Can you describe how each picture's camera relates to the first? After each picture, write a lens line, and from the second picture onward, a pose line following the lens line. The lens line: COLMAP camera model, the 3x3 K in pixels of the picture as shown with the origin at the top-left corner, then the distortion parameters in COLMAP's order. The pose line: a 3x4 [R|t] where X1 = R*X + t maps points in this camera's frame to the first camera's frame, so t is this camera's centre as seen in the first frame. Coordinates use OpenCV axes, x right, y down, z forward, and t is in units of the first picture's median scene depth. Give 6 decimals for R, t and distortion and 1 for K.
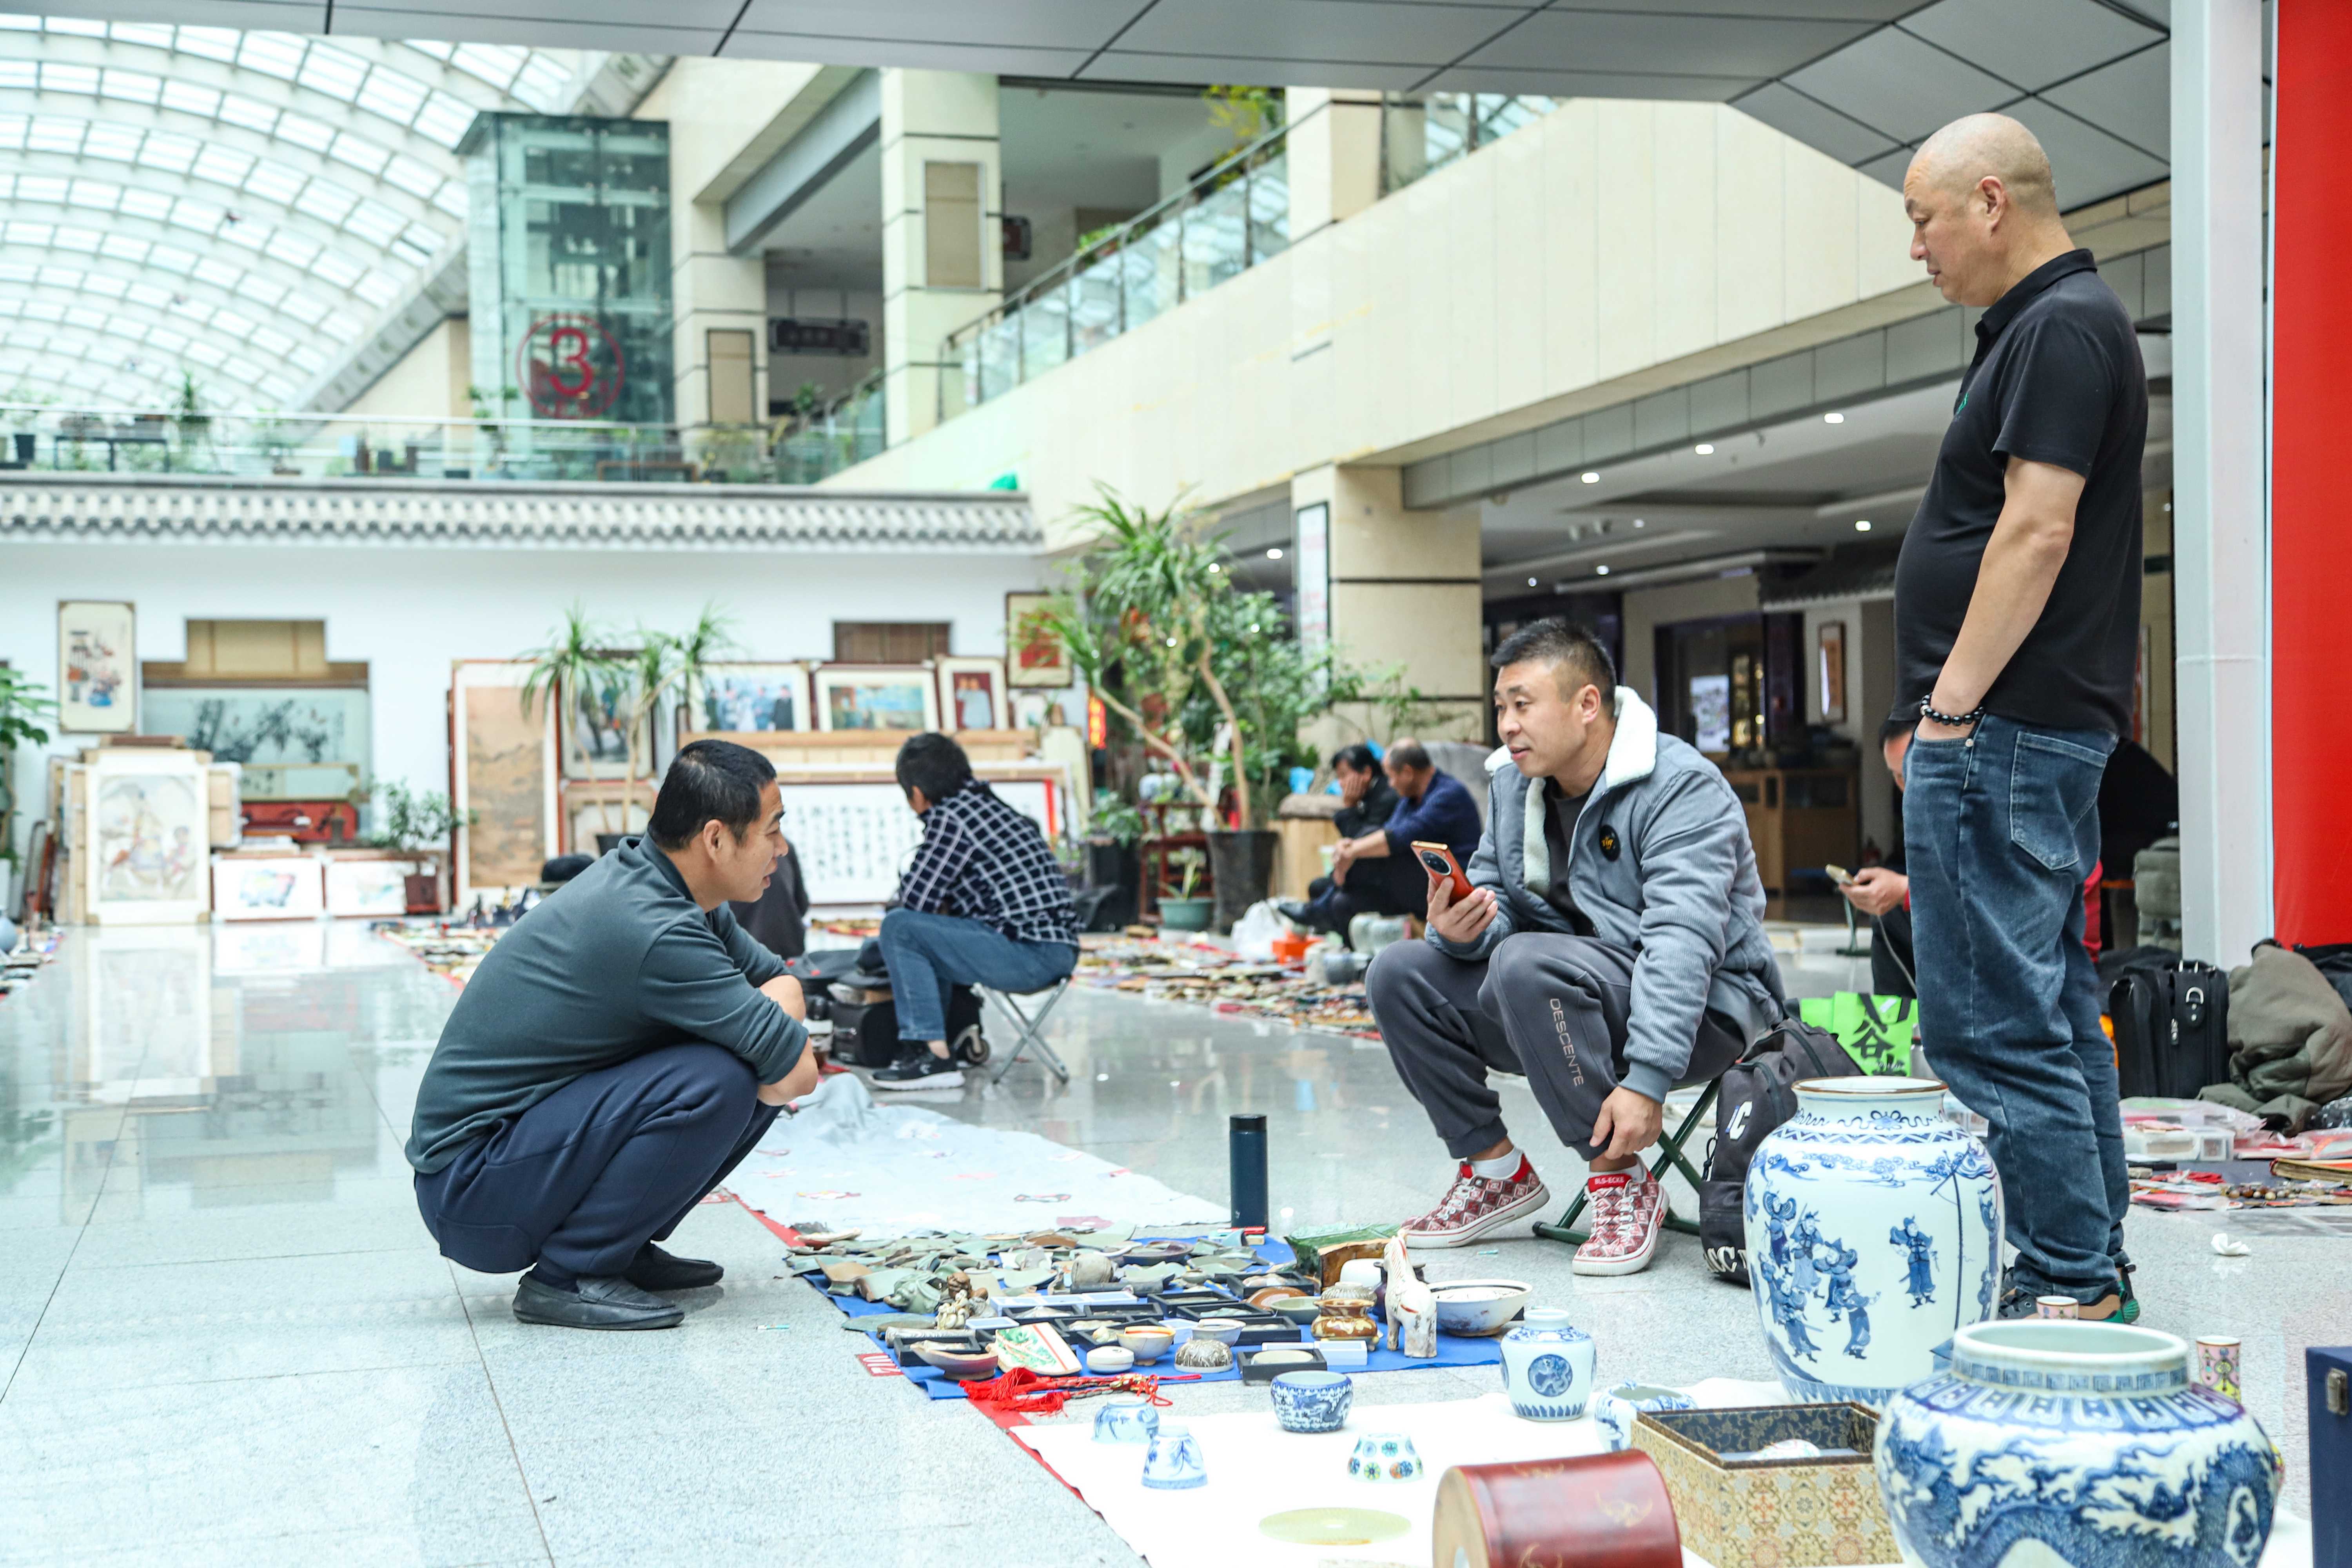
lens RADIAL K [[3283.6, 0, 1176.0], [0, 3283.6, 784.0], [0, 0, 1]] dist [0.183857, 0.021401]
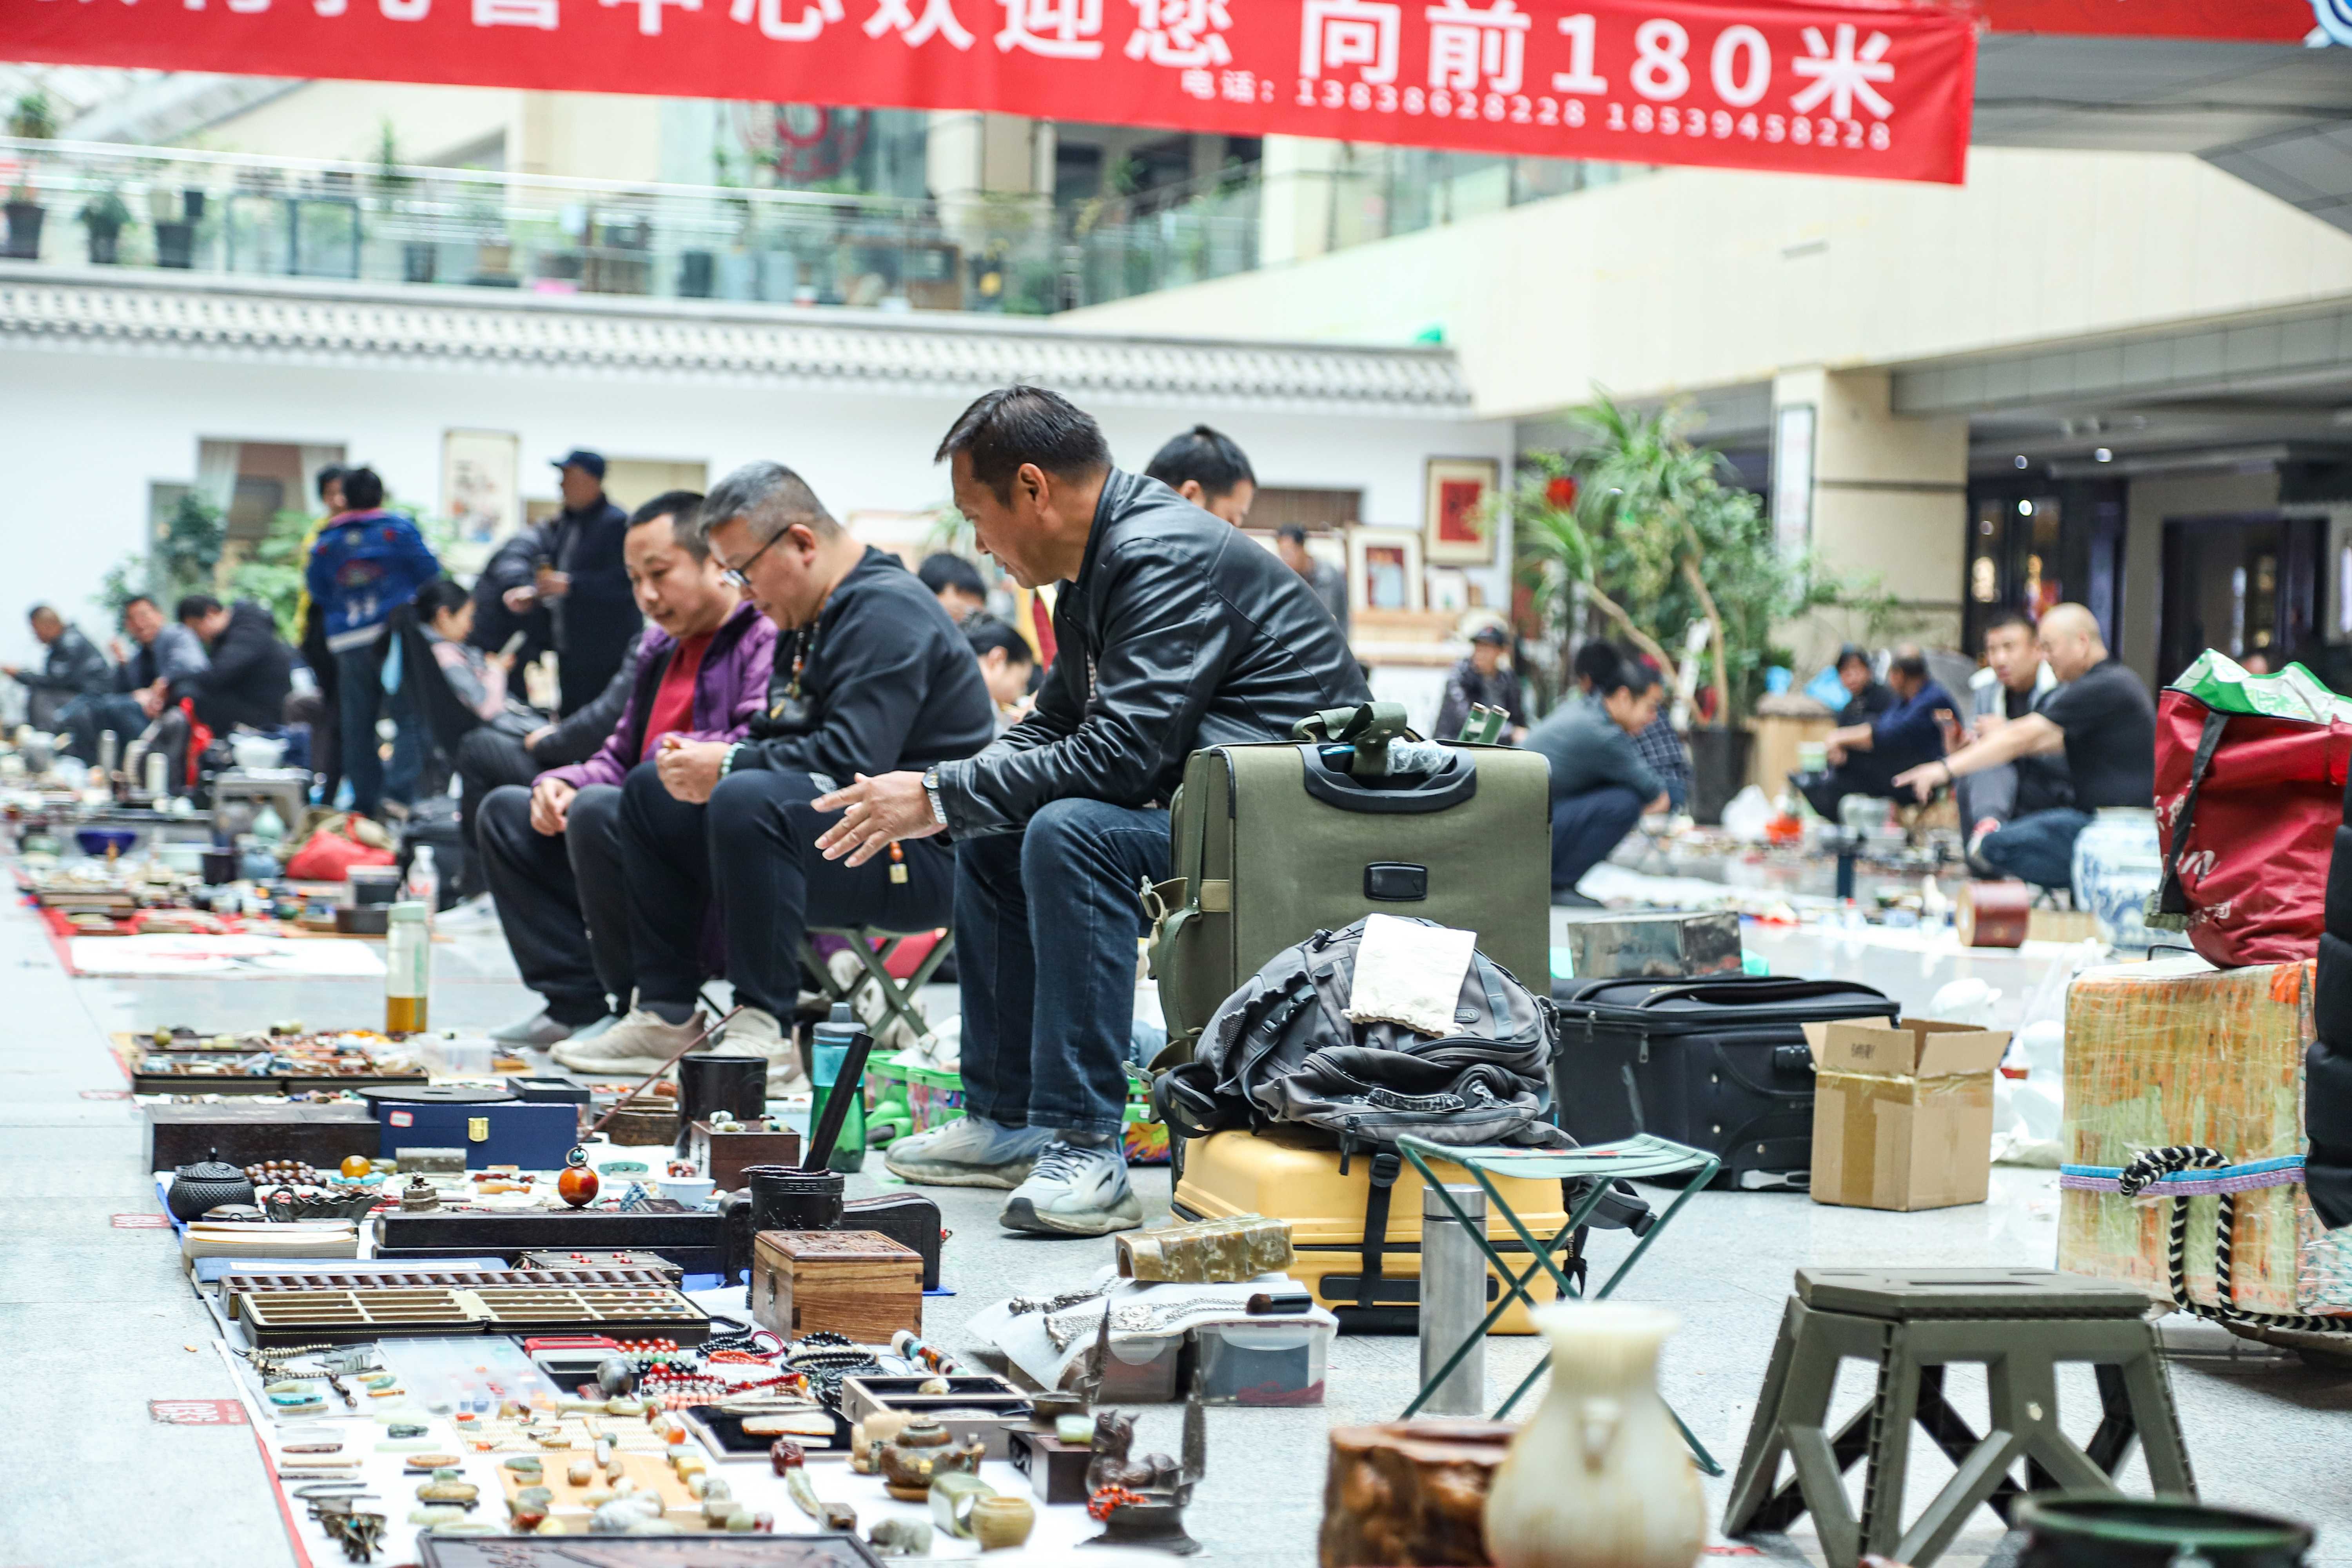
lens RADIAL K [[5397.9, 0, 1176.0], [0, 5397.9, 784.0], [0, 0, 1]] dist [0.467252, -0.018939]
pose [[0.997936, 0.046609, -0.044163, -0.054756], [-0.045673, 0.998715, 0.021980, 0.001722], [0.045131, -0.019917, 0.998782, -0.529644]]
